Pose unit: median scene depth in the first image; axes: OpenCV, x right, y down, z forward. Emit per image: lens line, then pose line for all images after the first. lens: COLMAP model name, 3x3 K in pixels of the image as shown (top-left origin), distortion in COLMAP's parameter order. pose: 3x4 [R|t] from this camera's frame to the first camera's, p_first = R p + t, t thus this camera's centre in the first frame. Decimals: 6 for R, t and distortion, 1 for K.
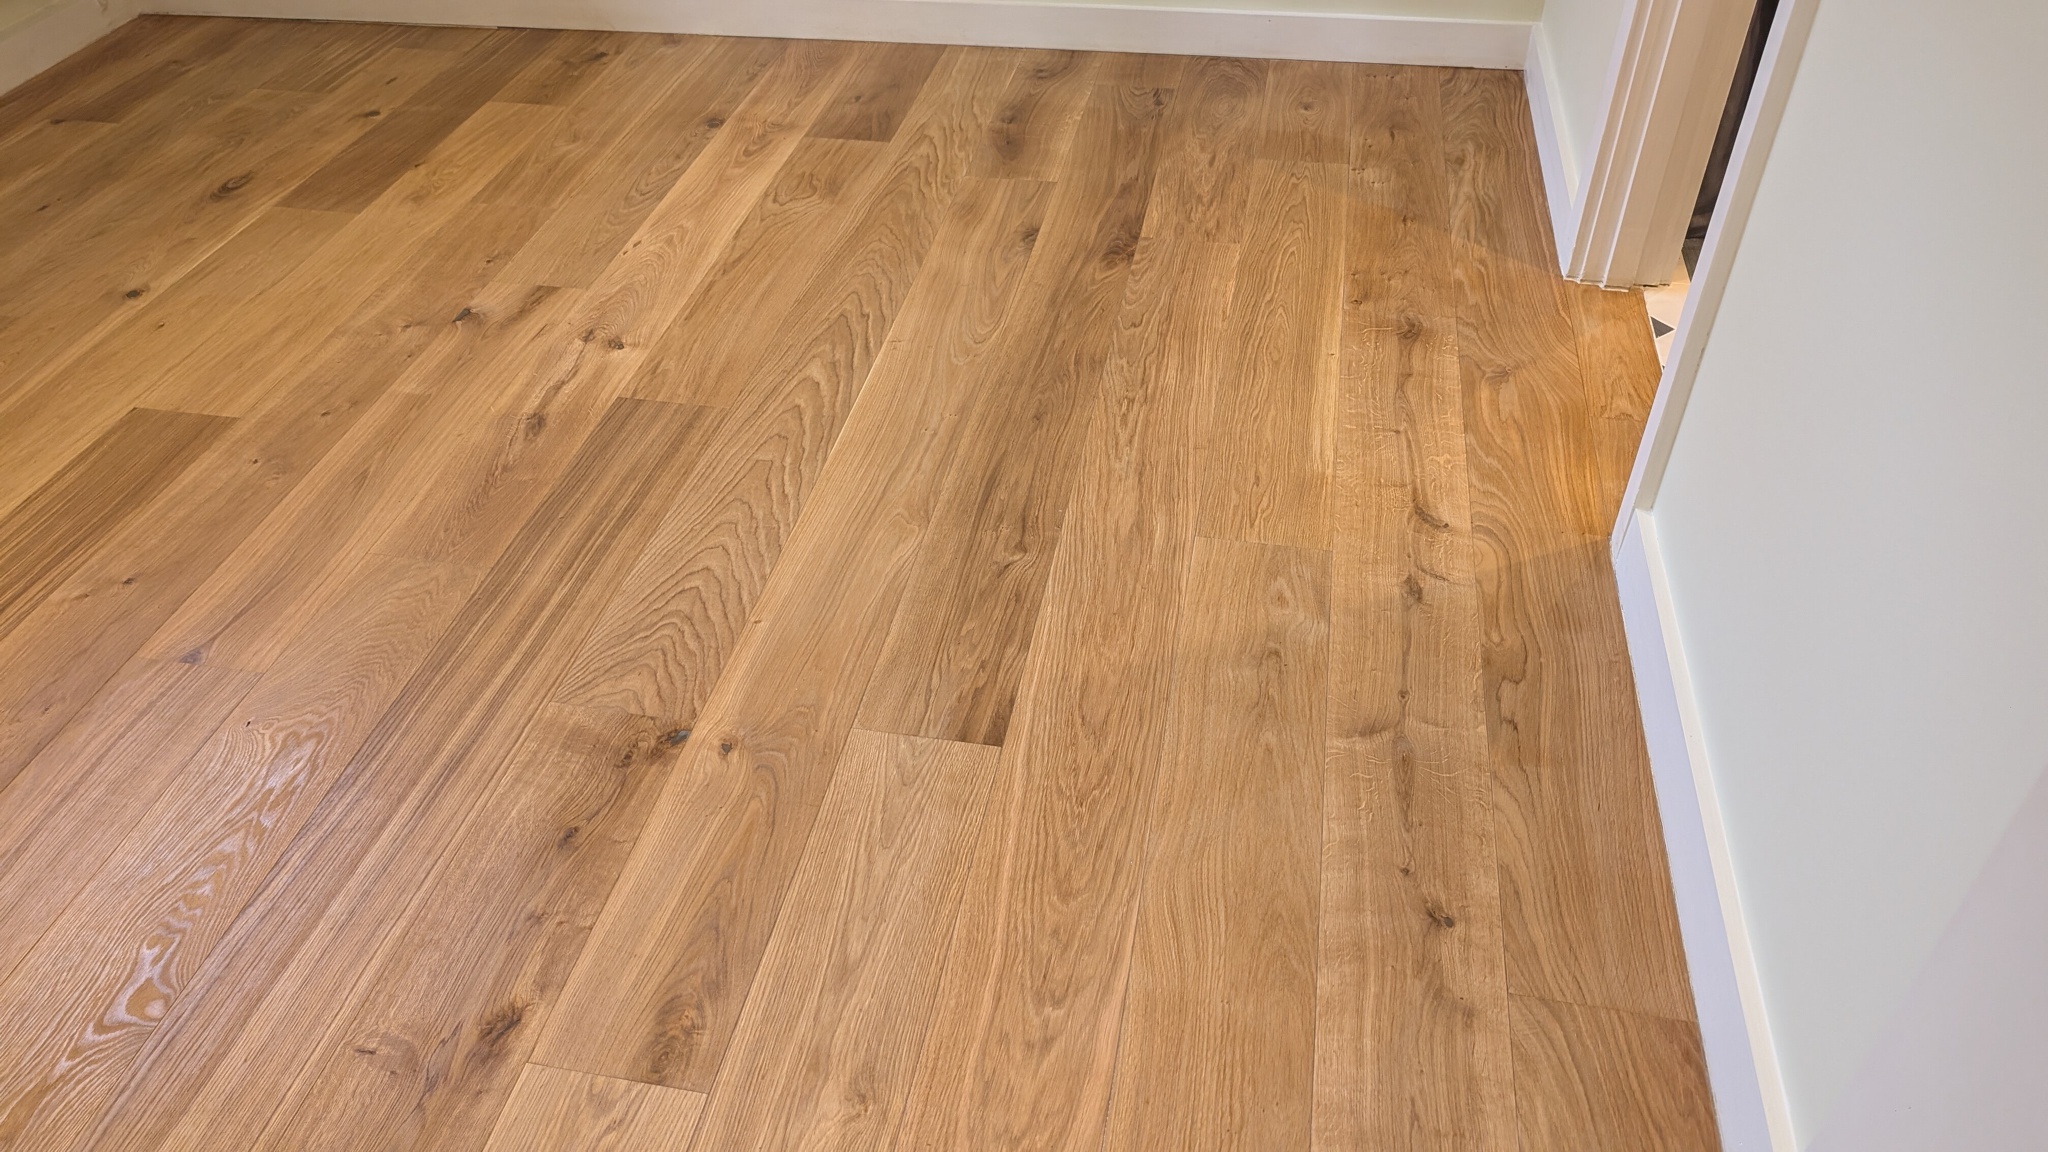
lens RADIAL K [[1536.5, 0, 1024.0], [0, 1536.5, 576.0], [0, 0, 1]] dist [-0.017886, 0.036309]
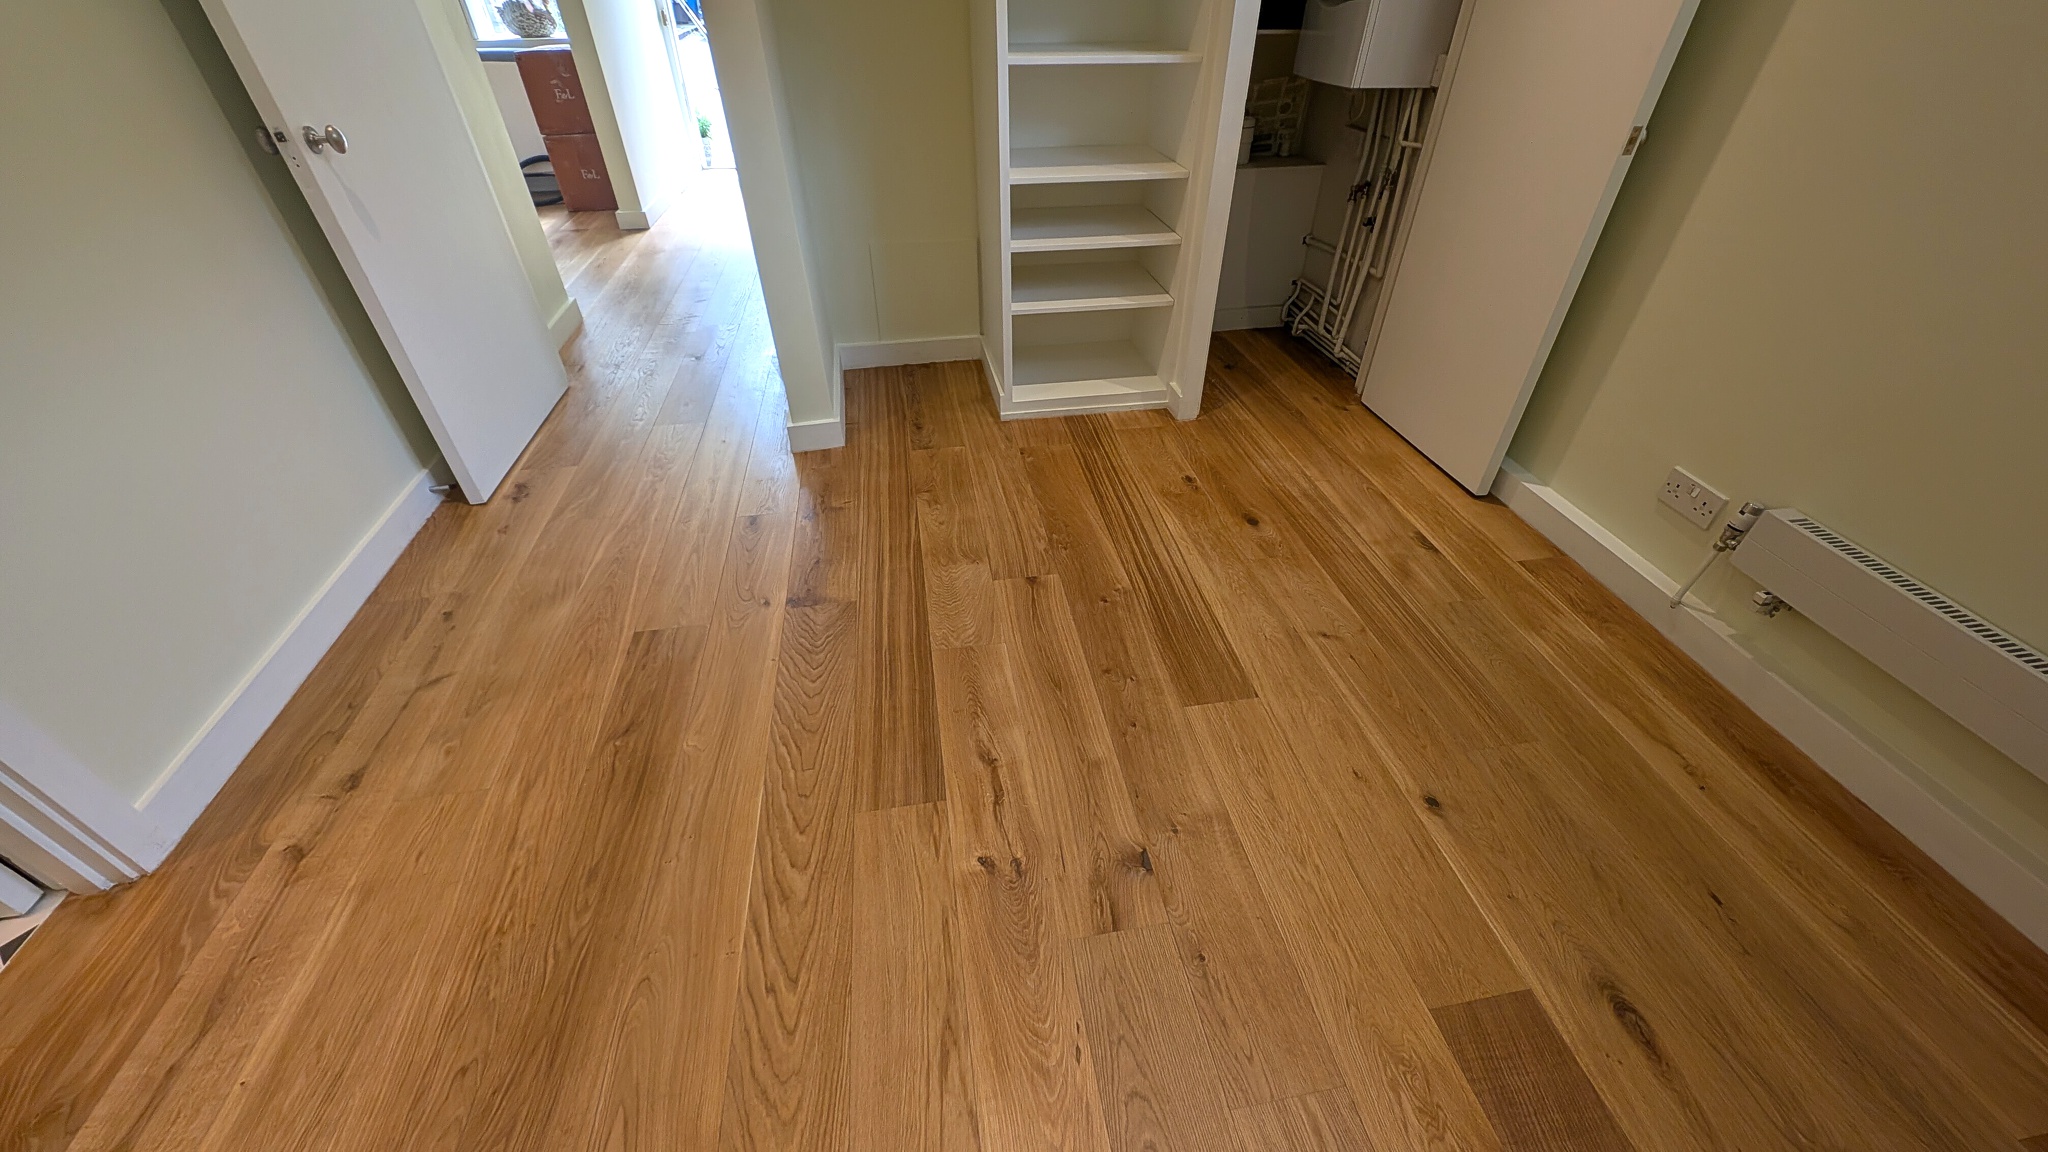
lens RADIAL K [[764.0, 0, 1024.0], [0, 764.0, 576.0], [0, 0, 1]] dist [0.047139, -0.028301]
pose [[-0.940681, 0.223795, -0.255019, -0.195254], [-0.201633, 0.235771, 0.950661, -0.758690], [0.272880, 0.945689, -0.176660, 0.914440]]
